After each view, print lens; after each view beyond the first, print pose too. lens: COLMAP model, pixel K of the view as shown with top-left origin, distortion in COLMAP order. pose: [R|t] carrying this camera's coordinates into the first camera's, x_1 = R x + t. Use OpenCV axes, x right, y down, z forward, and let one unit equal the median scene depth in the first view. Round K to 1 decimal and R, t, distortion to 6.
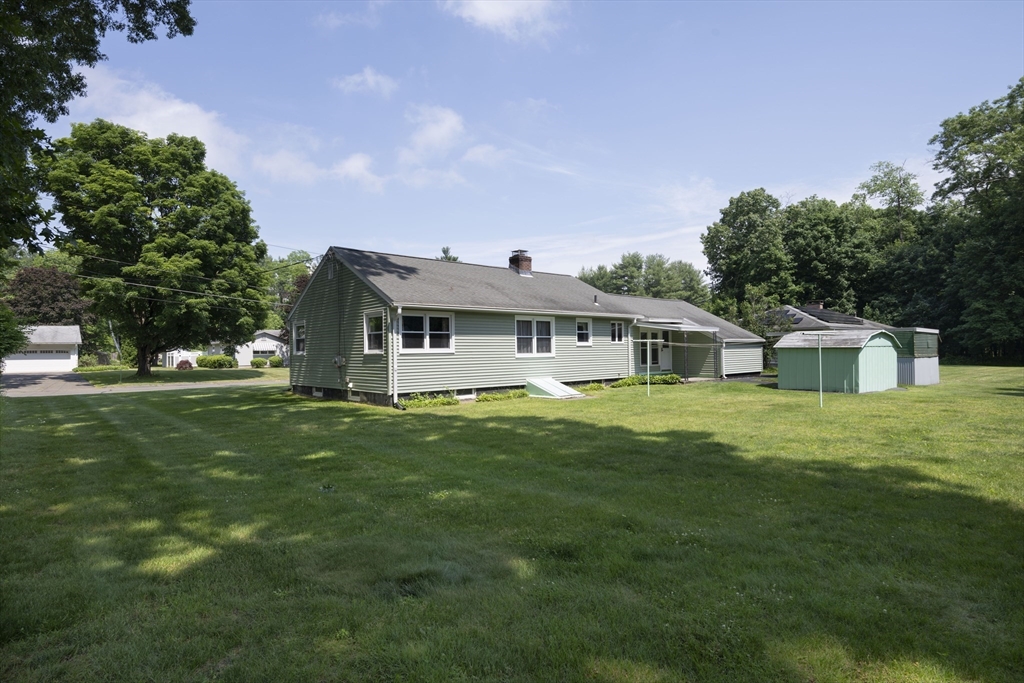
lens RADIAL K [[557.7, 0, 511.8], [0, 557.7, 342.6], [0, 0, 1]] dist [-0.002178, -0.000119]
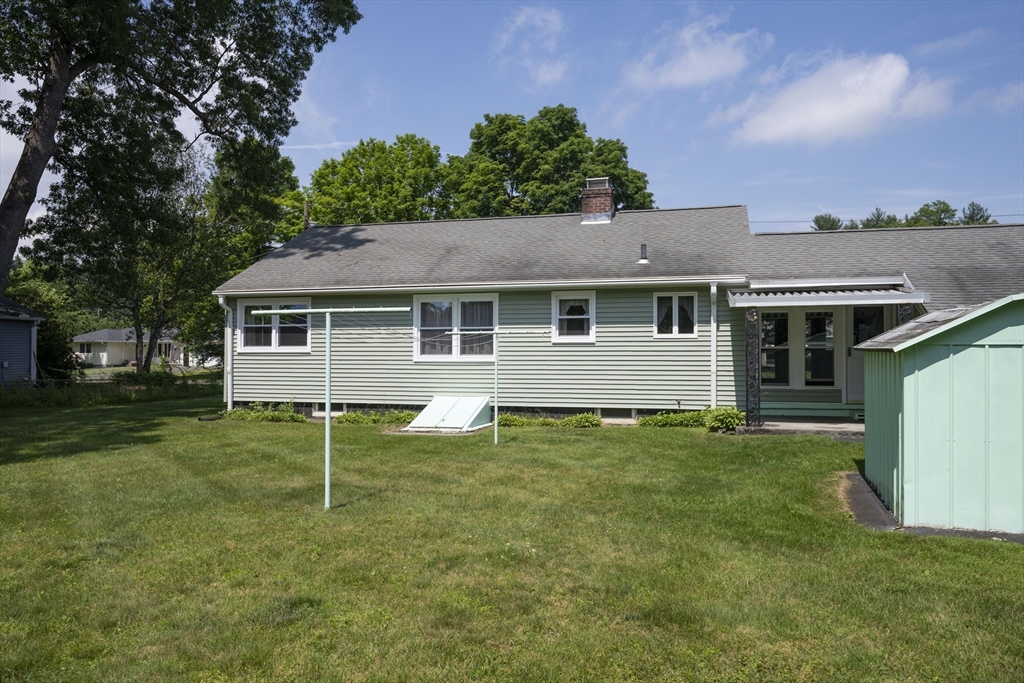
lens RADIAL K [[719.1, 0, 511.8], [0, 719.1, 346.7], [0, 0, 1]] dist [0.000356, 0.000543]
pose [[0.557933, 0.009116, -0.829836, 0.691763], [0.007520, 0.999843, 0.016040, -0.002191], [0.829852, -0.015190, 0.557777, 0.578124]]
